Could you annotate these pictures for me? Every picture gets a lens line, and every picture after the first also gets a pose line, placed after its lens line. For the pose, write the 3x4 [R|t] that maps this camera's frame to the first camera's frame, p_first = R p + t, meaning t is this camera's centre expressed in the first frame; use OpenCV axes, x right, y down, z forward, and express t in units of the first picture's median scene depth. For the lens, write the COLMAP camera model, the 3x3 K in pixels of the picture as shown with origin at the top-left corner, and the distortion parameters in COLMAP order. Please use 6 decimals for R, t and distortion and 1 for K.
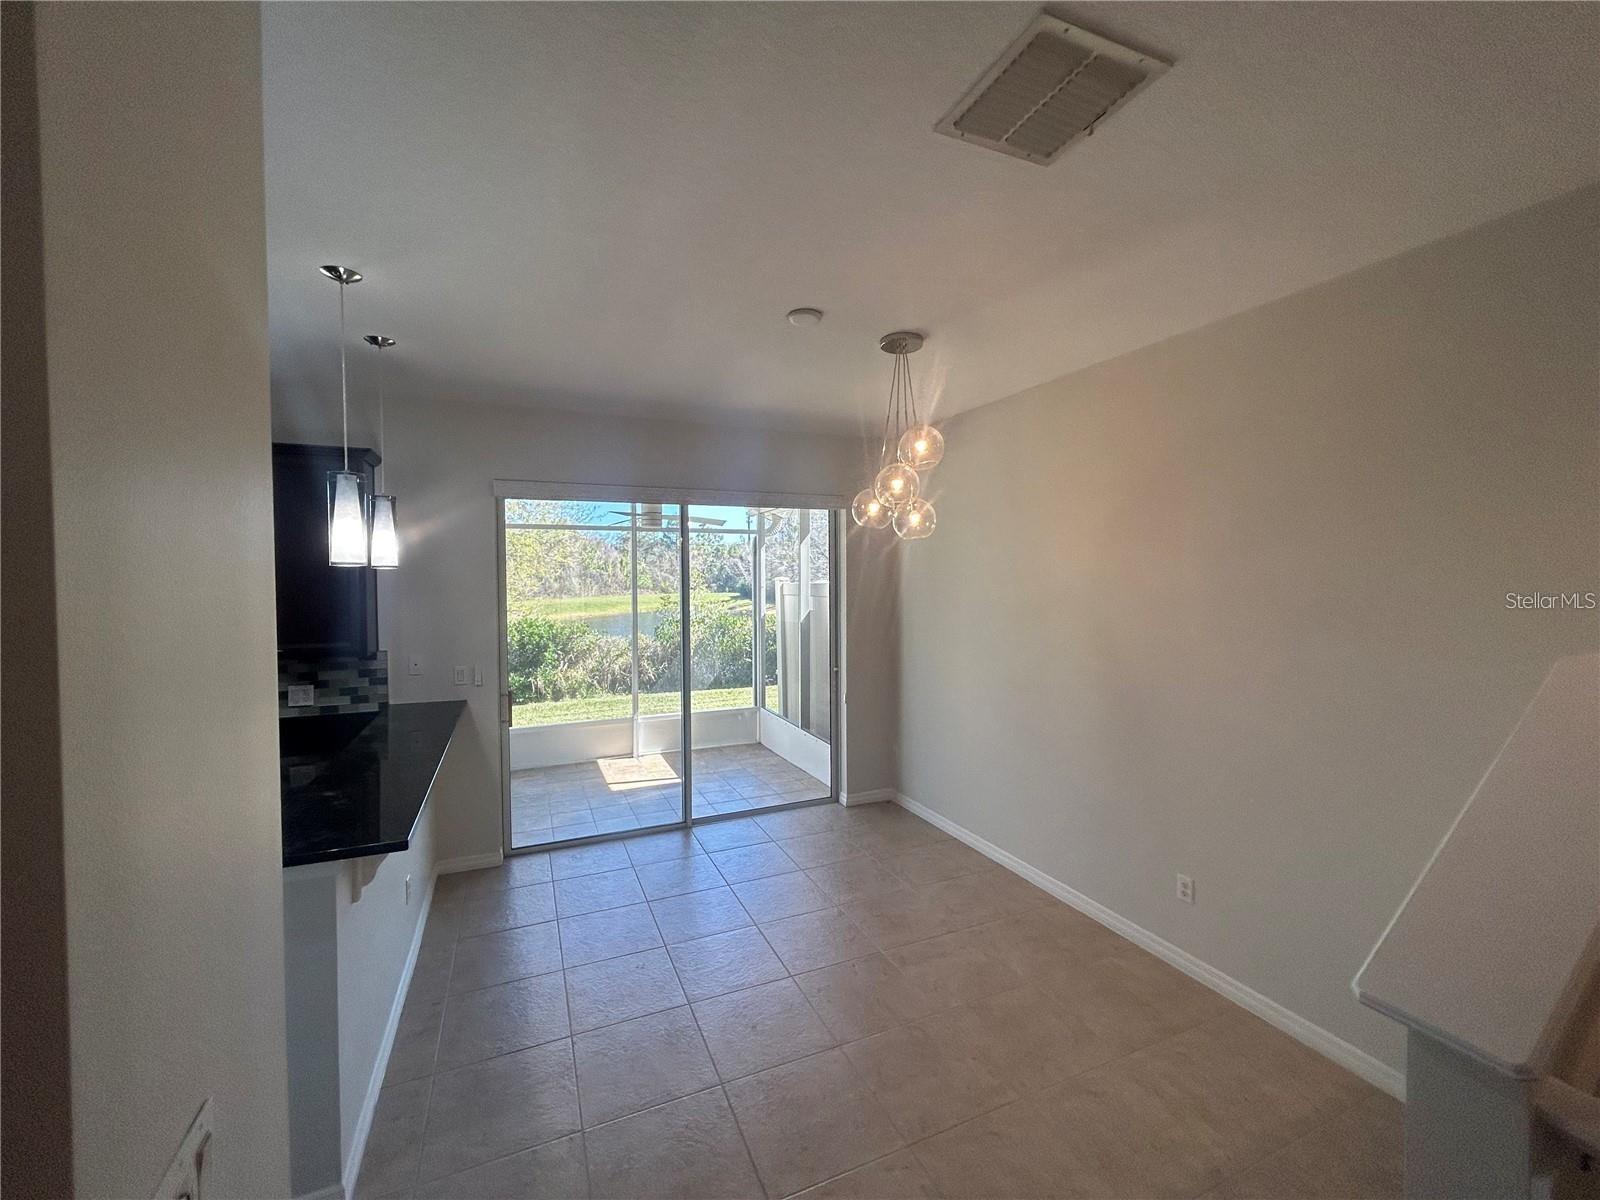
lens RADIAL K [[647.5, 0, 796.8], [0, 647.5, 601.6], [0, 0, 1]] dist [0.003941, 0.000945]
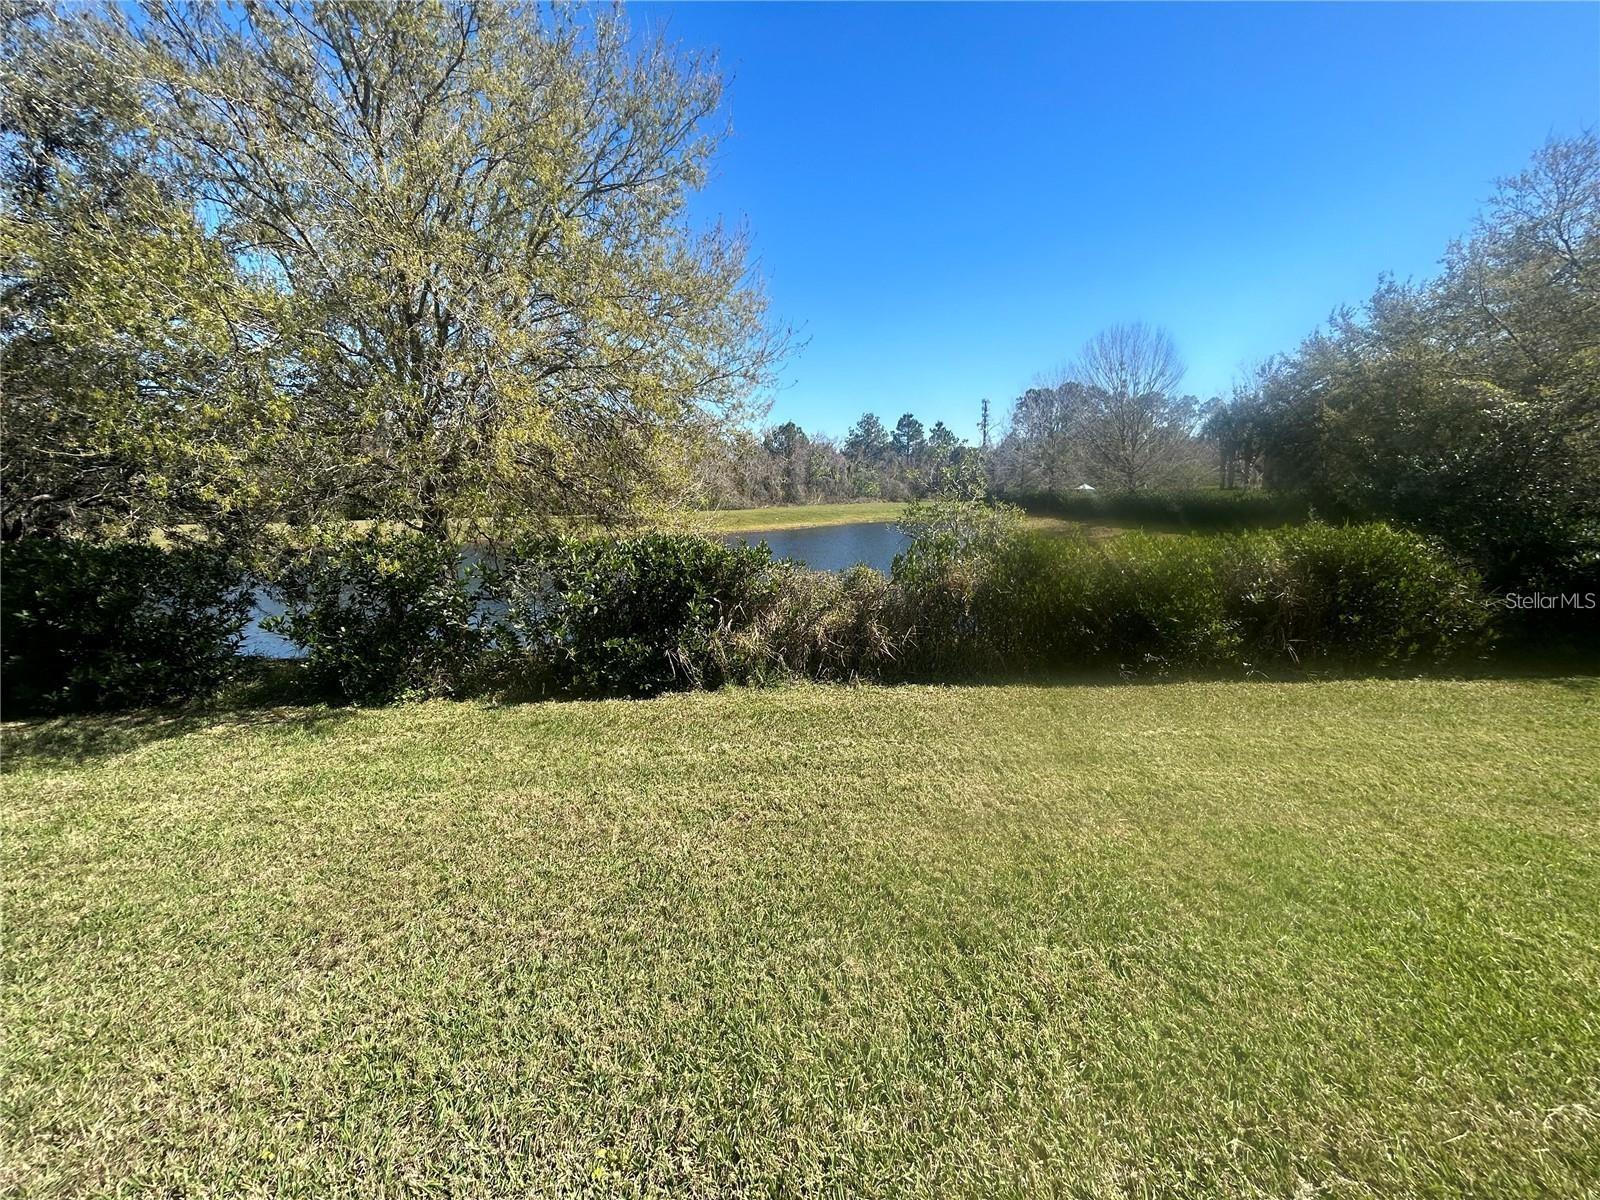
lens RADIAL K [[647.5, 0, 800.4], [0, 647.5, 588.6], [0, 0, 1]] dist [0.003941, 0.000945]
pose [[0.942758, 0.046890, -0.330165, -0.121955], [-0.007750, 0.992878, 0.118881, 0.004816], [0.333388, -0.109517, 0.936407, 0.507569]]
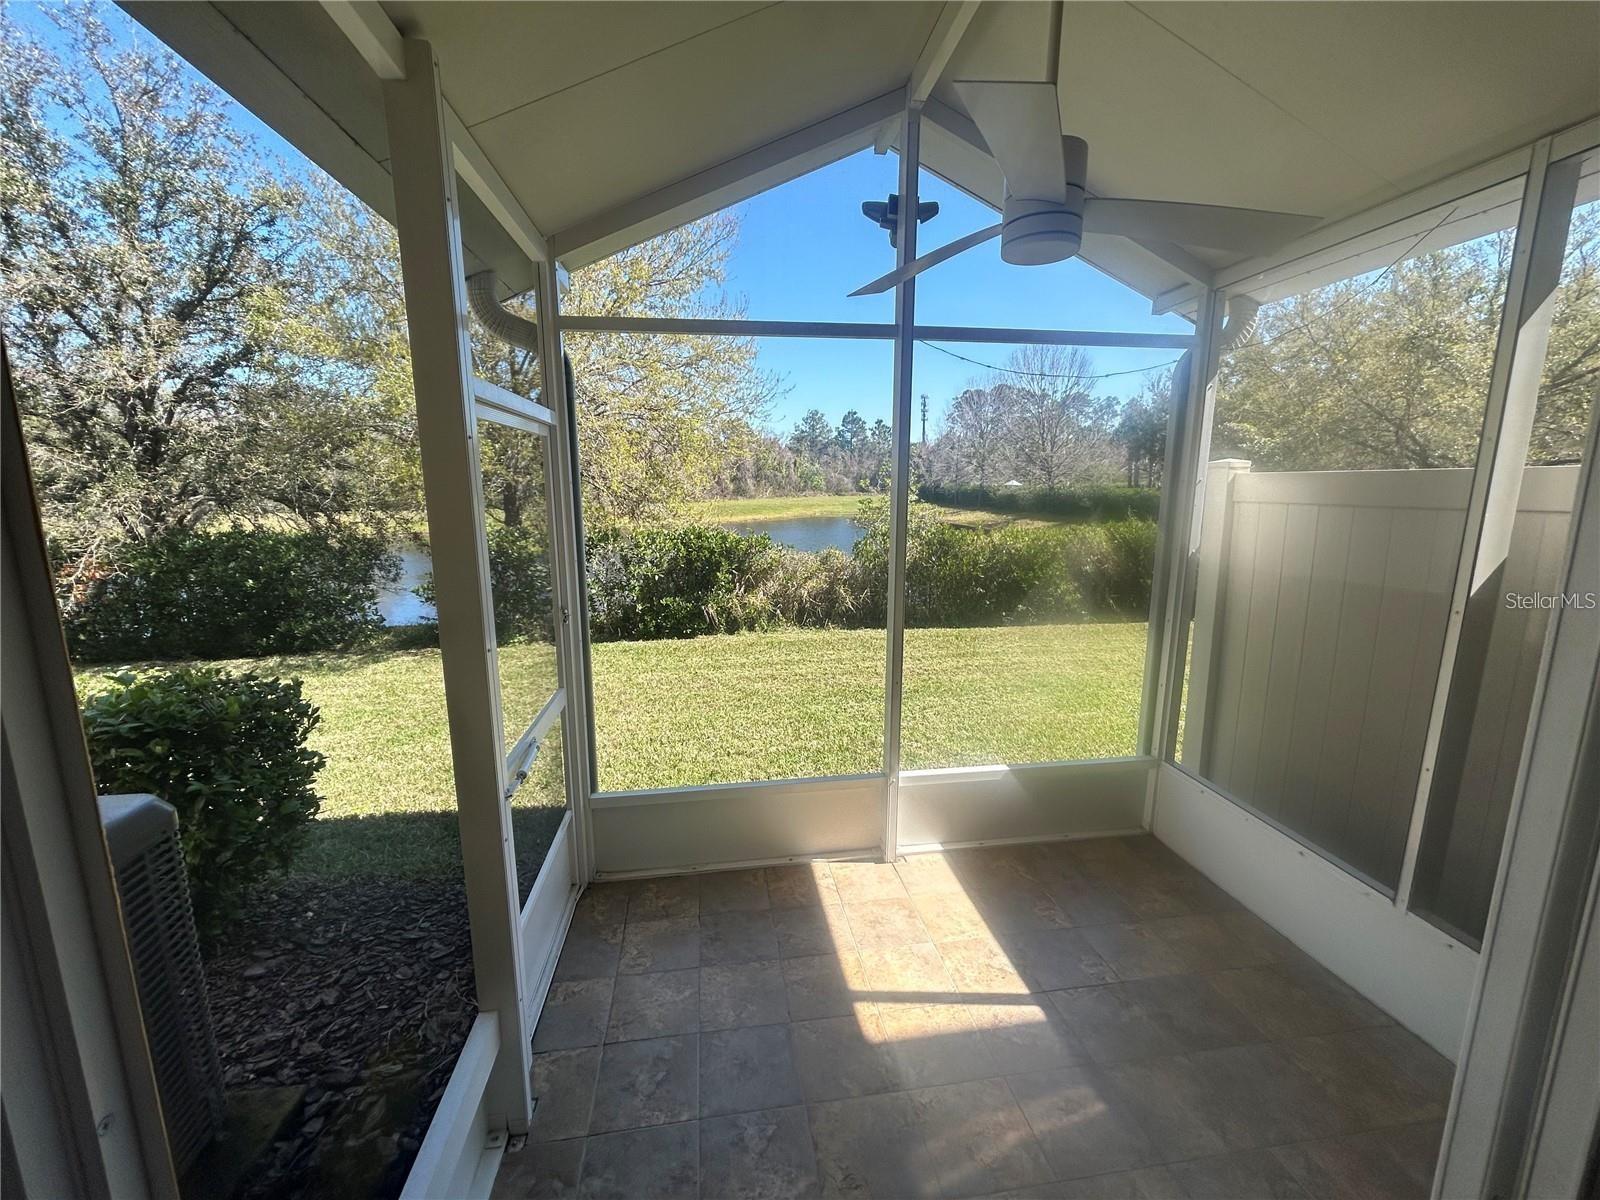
lens RADIAL K [[647.5, 0, 803.7], [0, 647.5, 598.7], [0, 0, 1]] dist [0.003941, 0.000945]
pose [[0.969453, 0.046563, -0.240817, -0.094895], [-0.011460, 0.989342, 0.145158, -0.003207], [0.245009, -0.137964, 0.959654, 0.263337]]
